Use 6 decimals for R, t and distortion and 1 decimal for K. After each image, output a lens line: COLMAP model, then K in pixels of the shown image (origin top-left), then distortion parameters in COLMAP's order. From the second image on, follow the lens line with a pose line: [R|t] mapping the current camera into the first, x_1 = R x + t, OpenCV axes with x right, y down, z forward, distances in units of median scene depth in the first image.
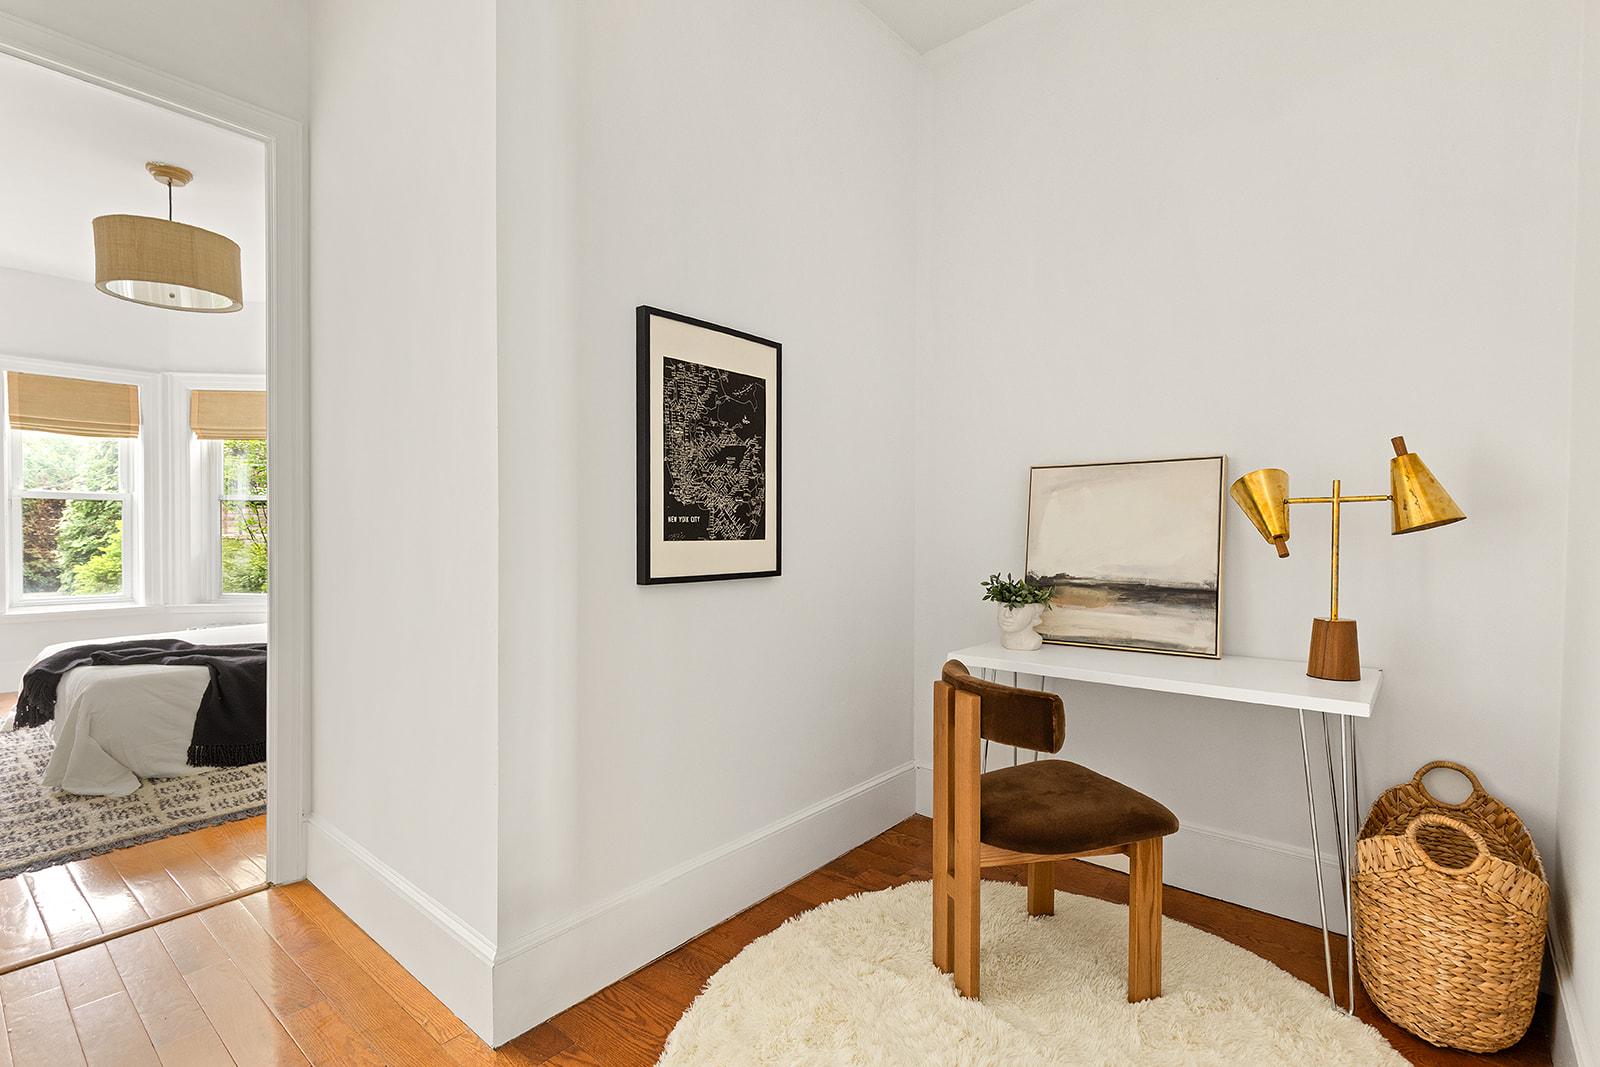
lens RADIAL K [[734.5, 0, 792.1], [0, 734.5, 546.5], [0, 0, 1]] dist [0.013160, -0.000742]
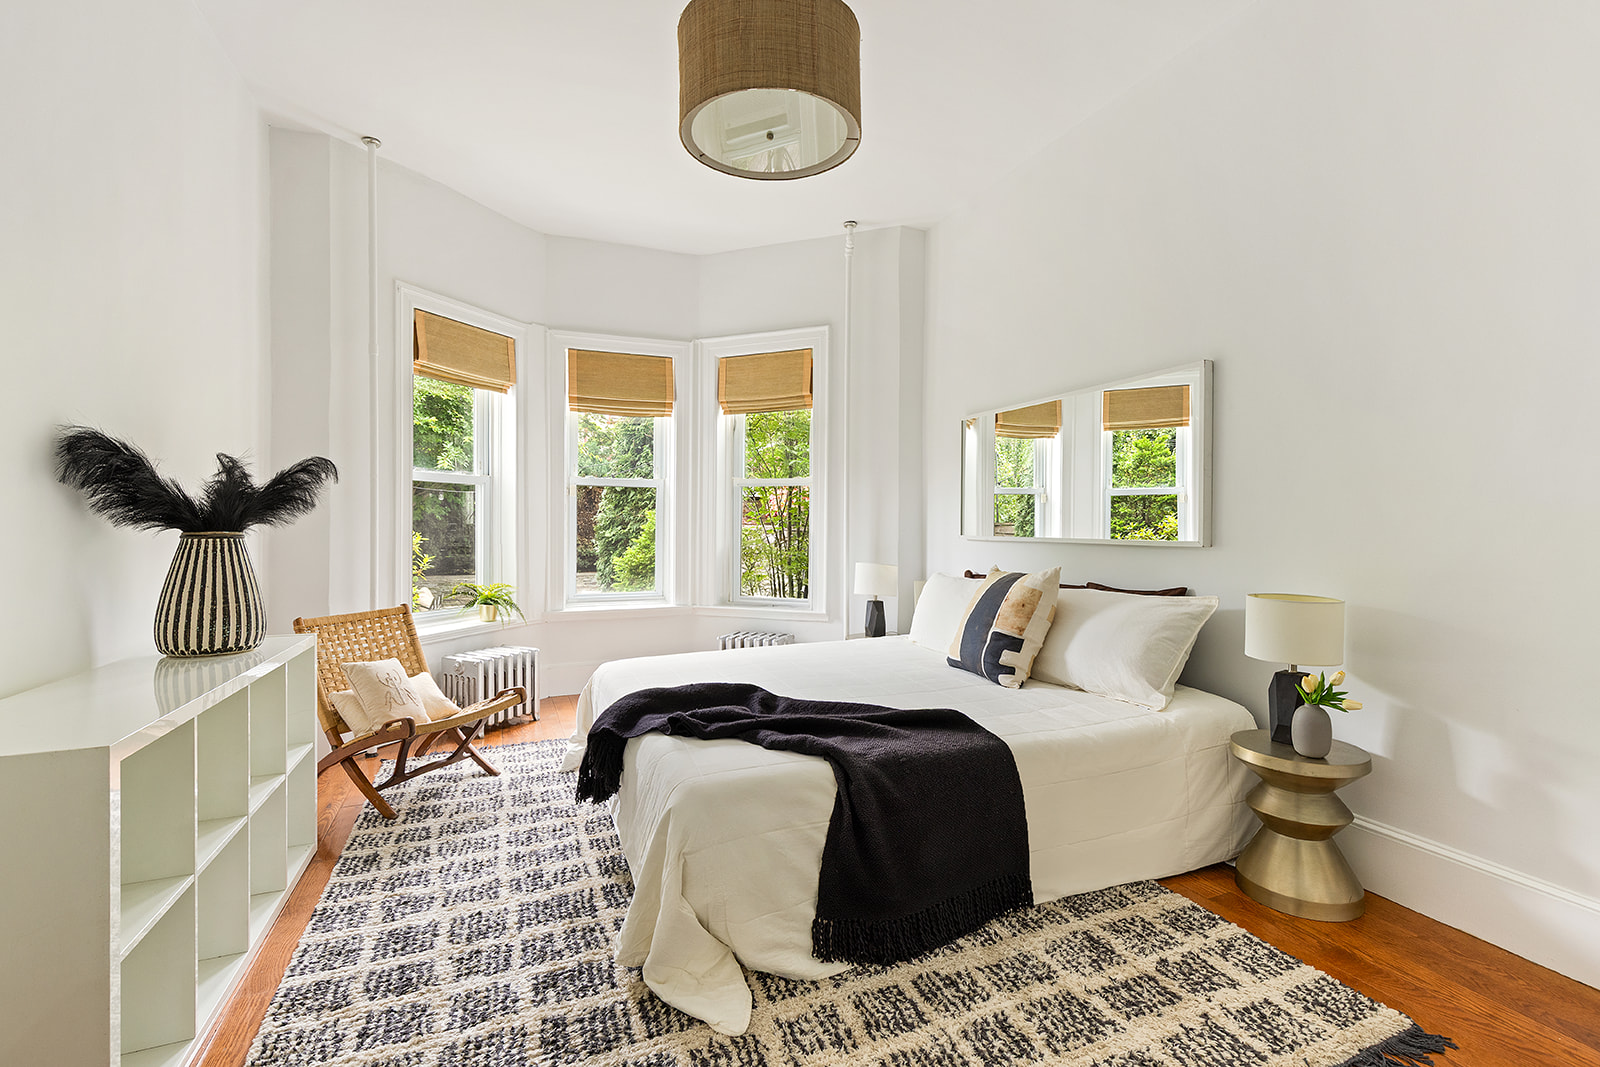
lens RADIAL K [[734.5, 0, 804.6], [0, 734.5, 528.6], [0, 0, 1]] dist [0.013160, -0.000742]
pose [[0.882430, 0.003642, -0.470429, -0.331157], [-0.009264, 0.999911, -0.009637, -0.004751], [0.470352, 0.012862, 0.882385, 0.303963]]
